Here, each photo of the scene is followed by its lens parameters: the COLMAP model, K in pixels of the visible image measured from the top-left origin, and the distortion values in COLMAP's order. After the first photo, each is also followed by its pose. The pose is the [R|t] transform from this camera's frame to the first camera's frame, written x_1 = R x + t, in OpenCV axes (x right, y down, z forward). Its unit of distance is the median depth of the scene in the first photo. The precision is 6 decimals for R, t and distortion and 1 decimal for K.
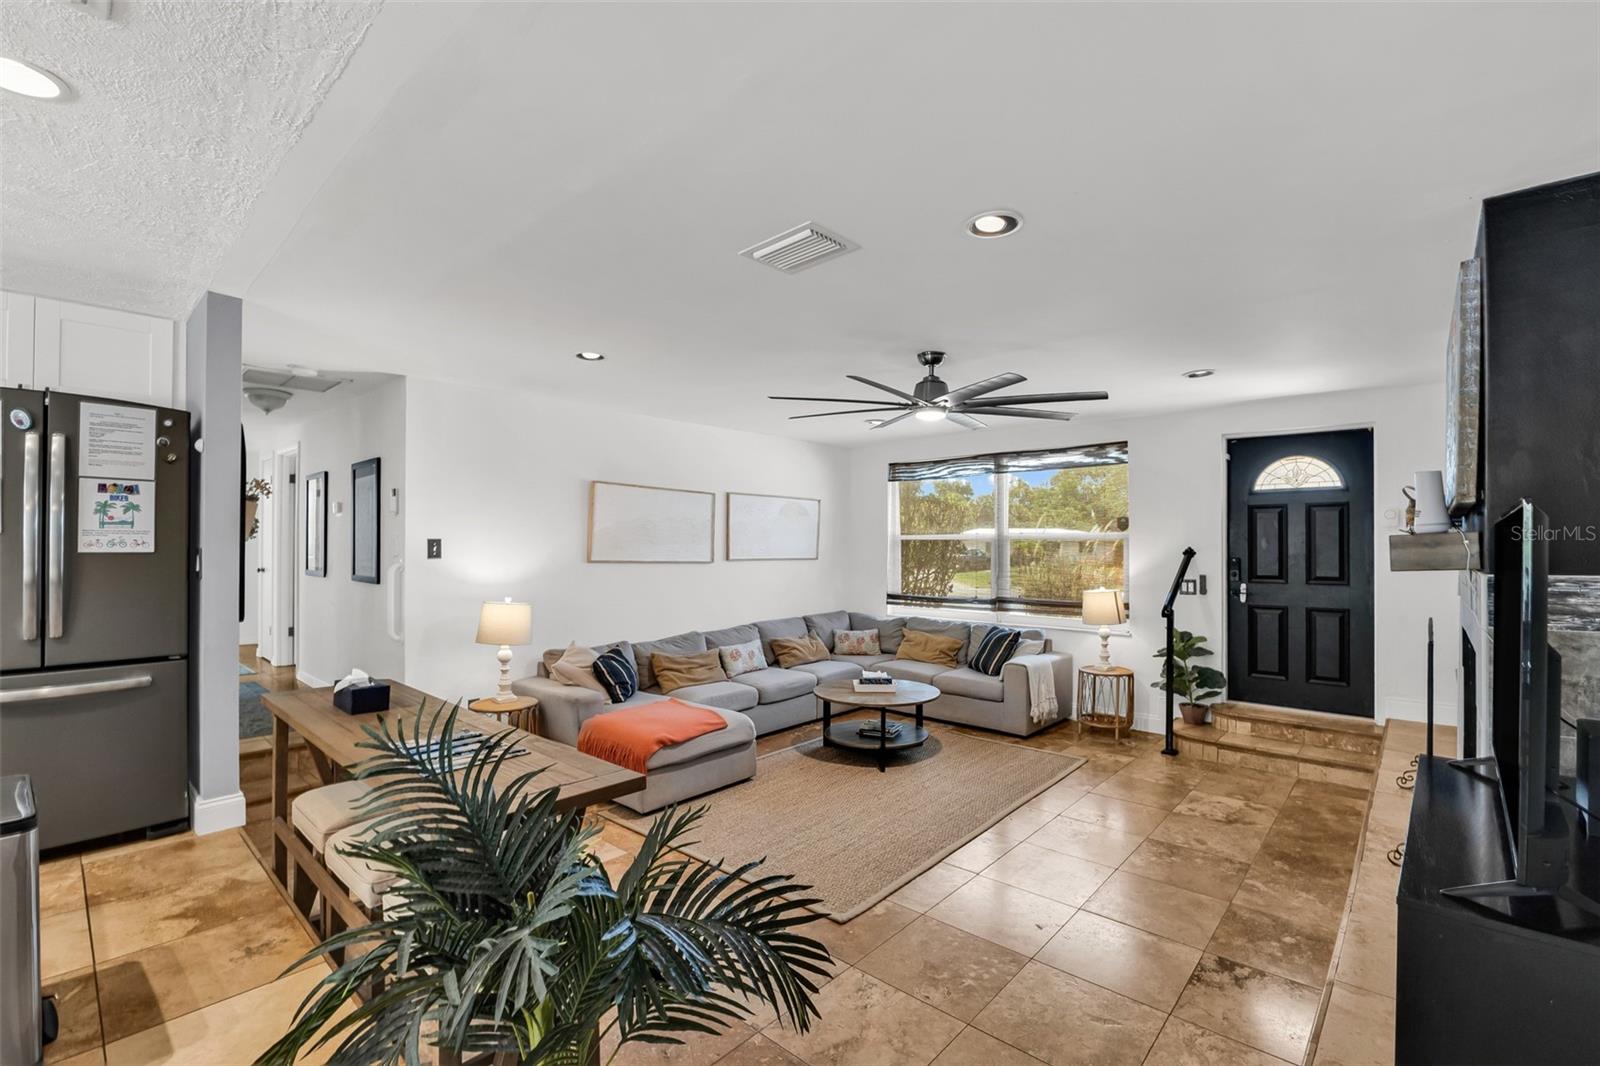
lens RADIAL K [[695.0, 0, 808.4], [0, 695.0, 542.6], [0, 0, 1]] dist [-0.028855, 0.000487]
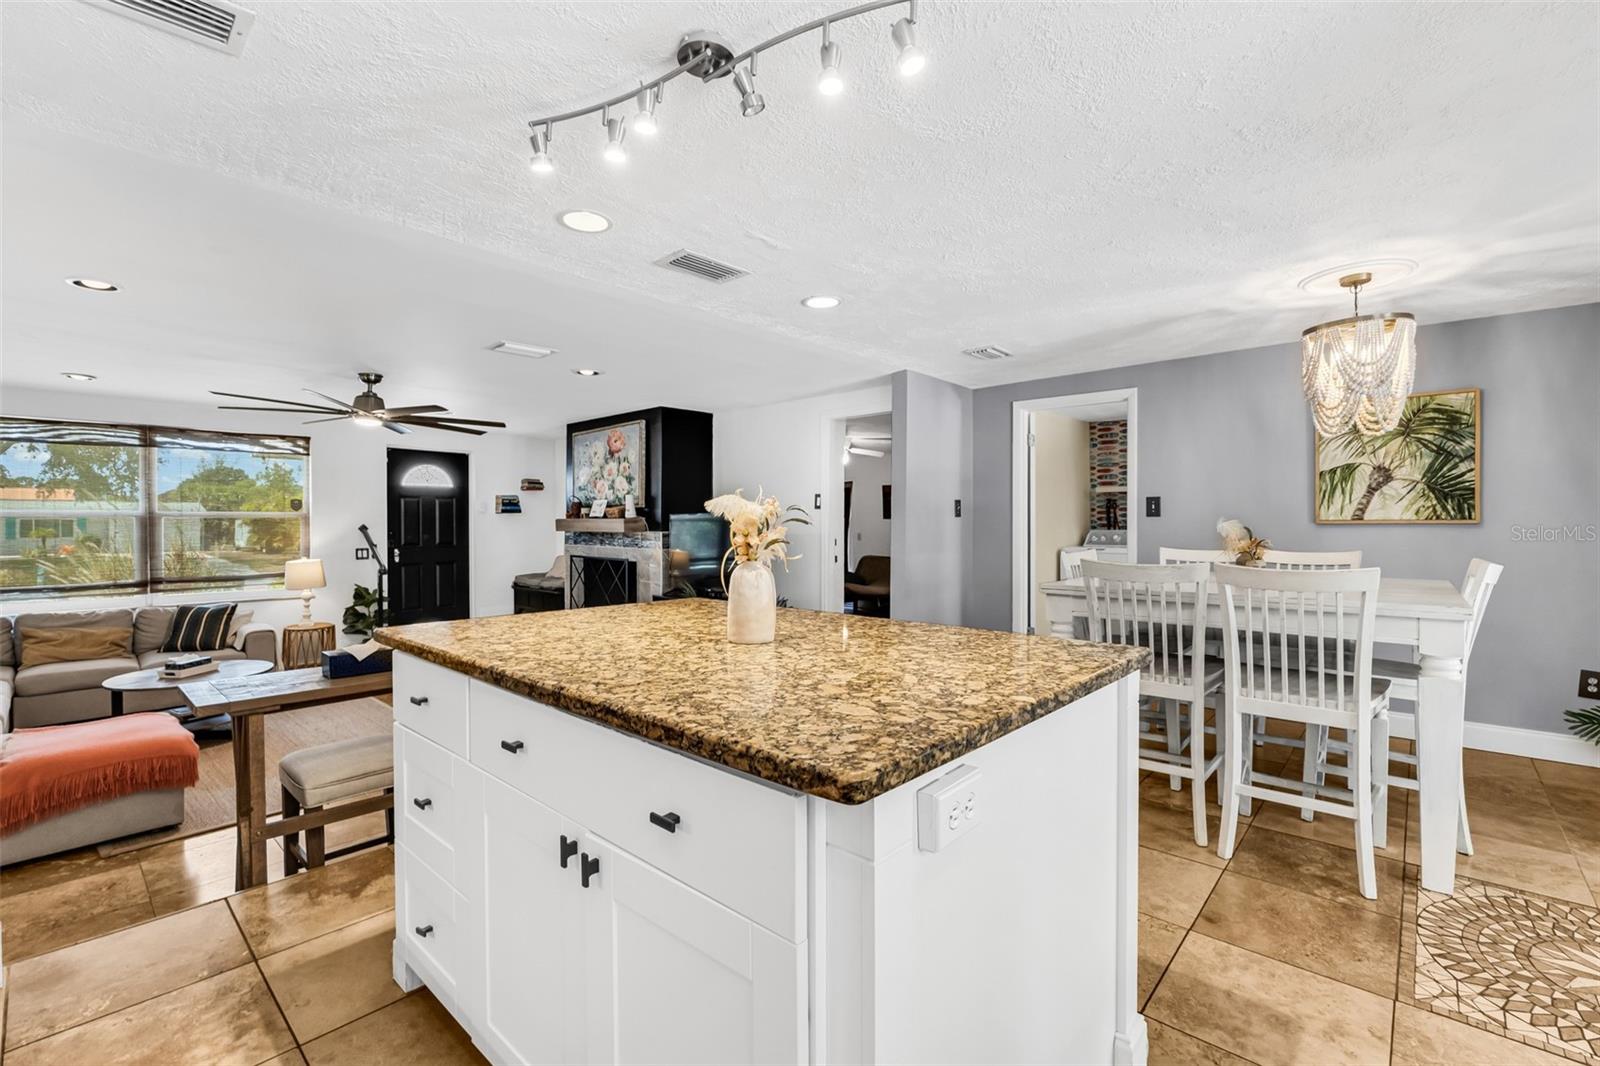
lens RADIAL K [[703.1, 0, 802.6], [0, 703.1, 528.9], [0, 0, 1]] dist [-0.012236, 0.000522]
pose [[0.005478, -0.012192, 0.999911, -0.869560], [-0.000751, 0.999925, 0.012196, -0.001216], [-0.999985, -0.000818, 0.005469, 0.142574]]
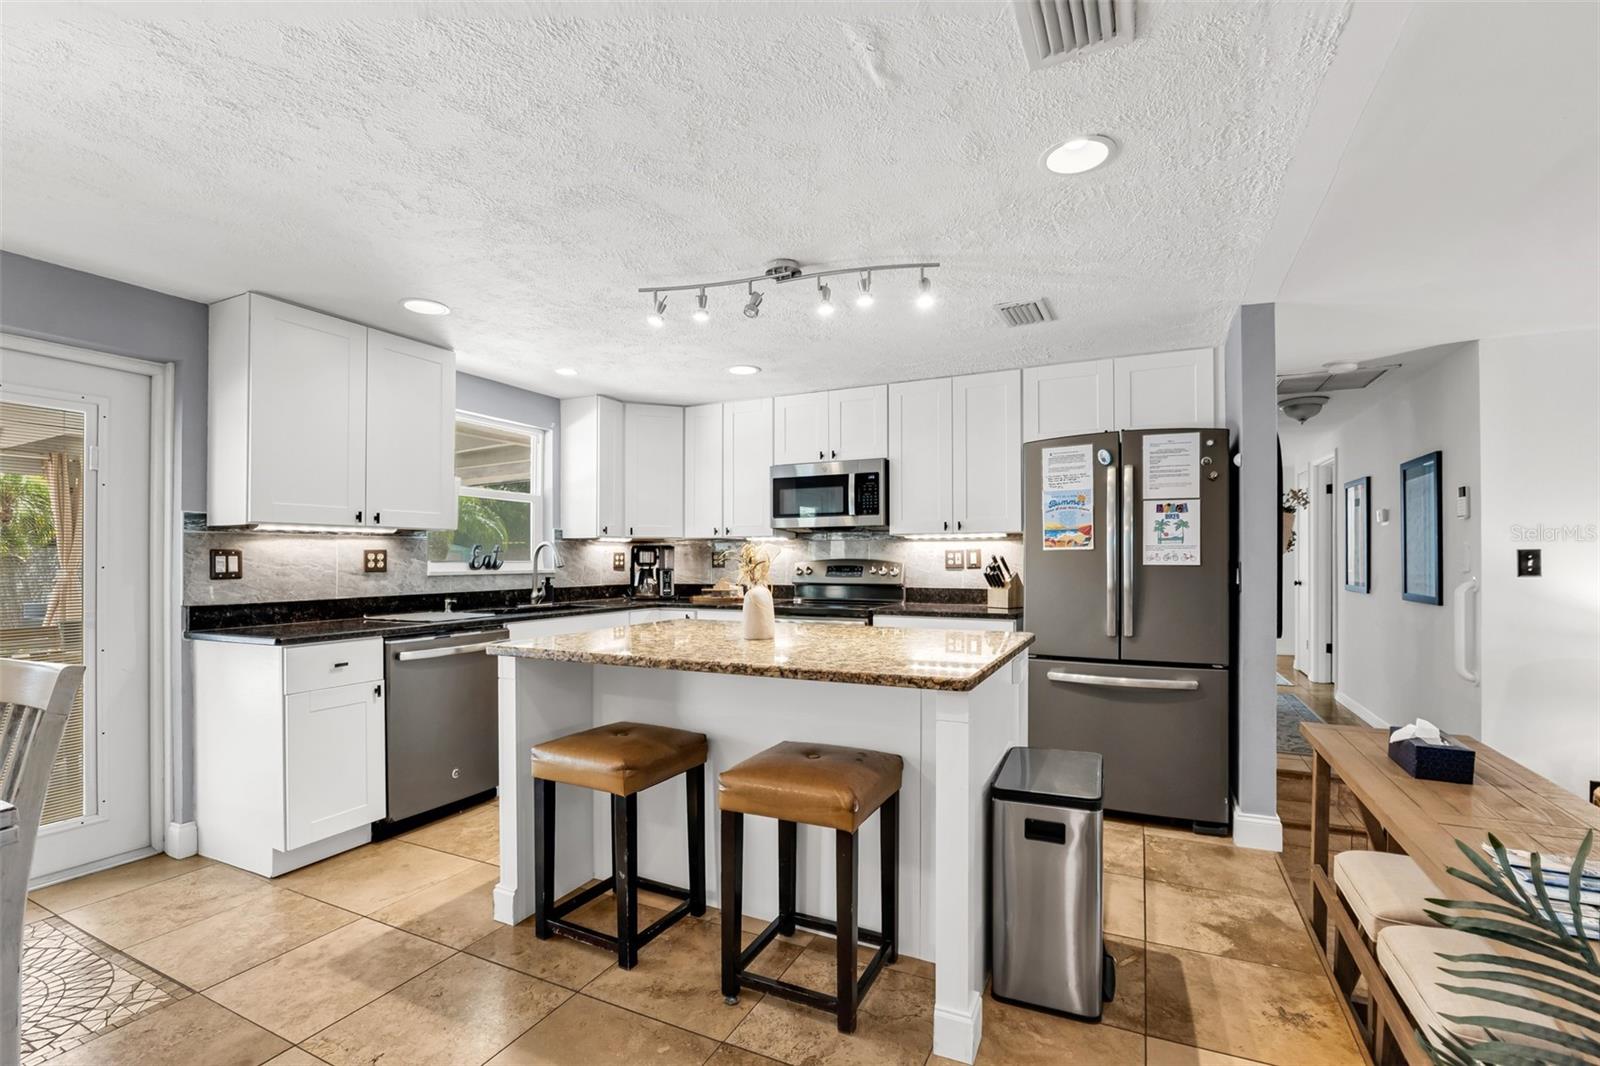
lens RADIAL K [[697.9, 0, 805.8], [0, 697.9, 555.2], [0, 0, 1]] dist [-0.007674, -0.000307]
pose [[0.275560, -0.005756, -0.961267, -0.054798], [0.005361, 0.999976, -0.004451, -0.000195], [0.961269, -0.003927, 0.275584, 0.066078]]
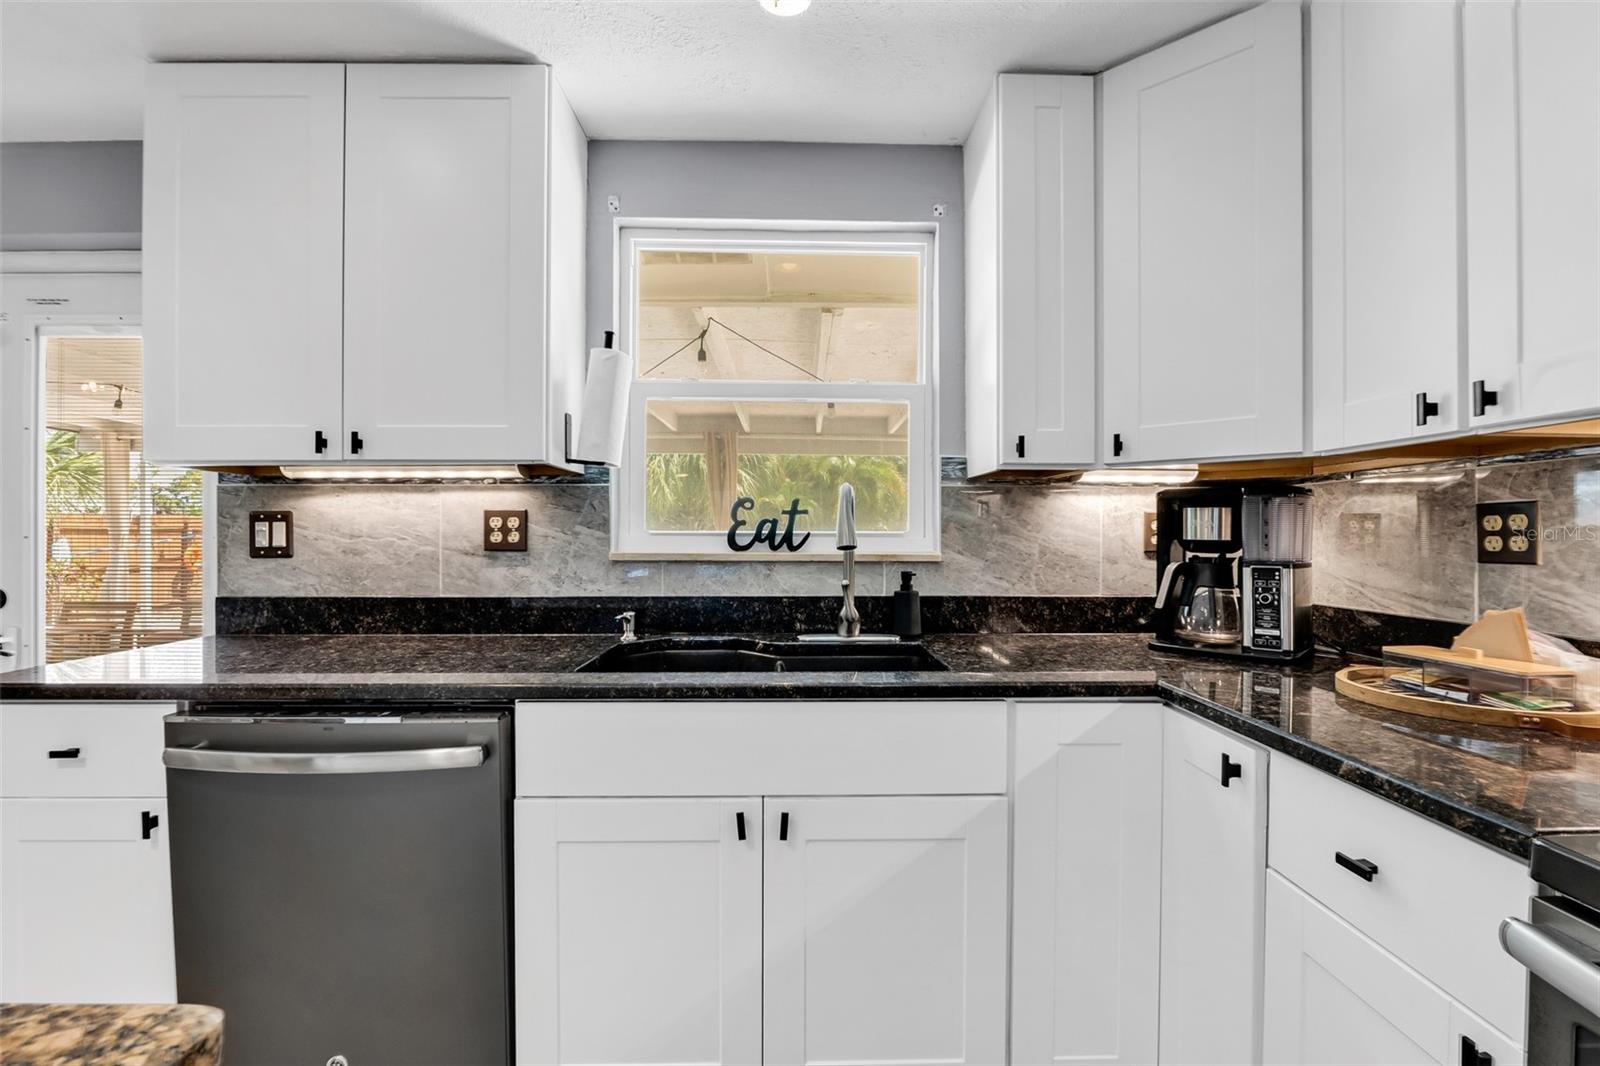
lens RADIAL K [[720.1, 0, 802.5], [0, 720.1, 544.5], [0, 0, 1]] dist [-0.008715, 0.000035]
pose [[-0.730452, 0.011697, -0.682864, -0.699065], [0.000177, 0.999857, 0.016937, 0.001064], [0.682964, 0.012250, -0.730349, 0.240208]]
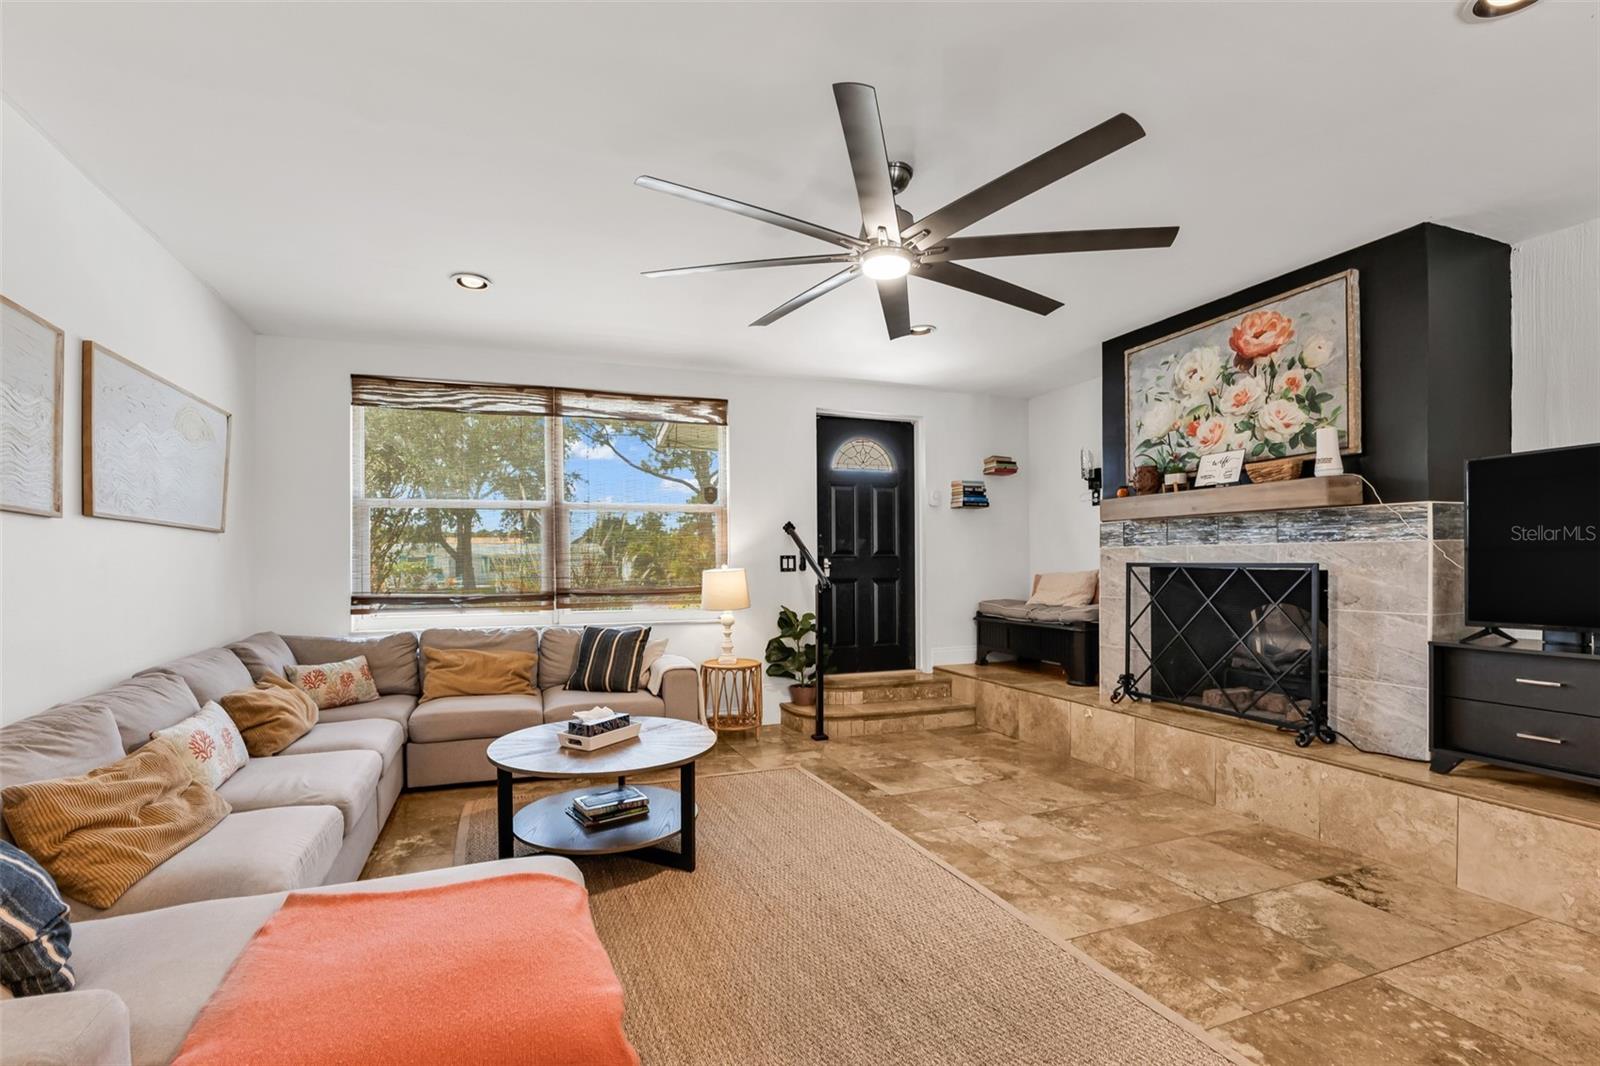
lens RADIAL K [[708.6, 0, 752.4], [0, 708.6, 566.4], [0, 0, 1]] dist [-0.014404, -0.000157]
pose [[0.481865, -0.007252, 0.876215, -0.352766], [0.003342, 0.999974, 0.006438, 0.066887], [-0.876239, -0.000174, 0.481877, 0.614851]]
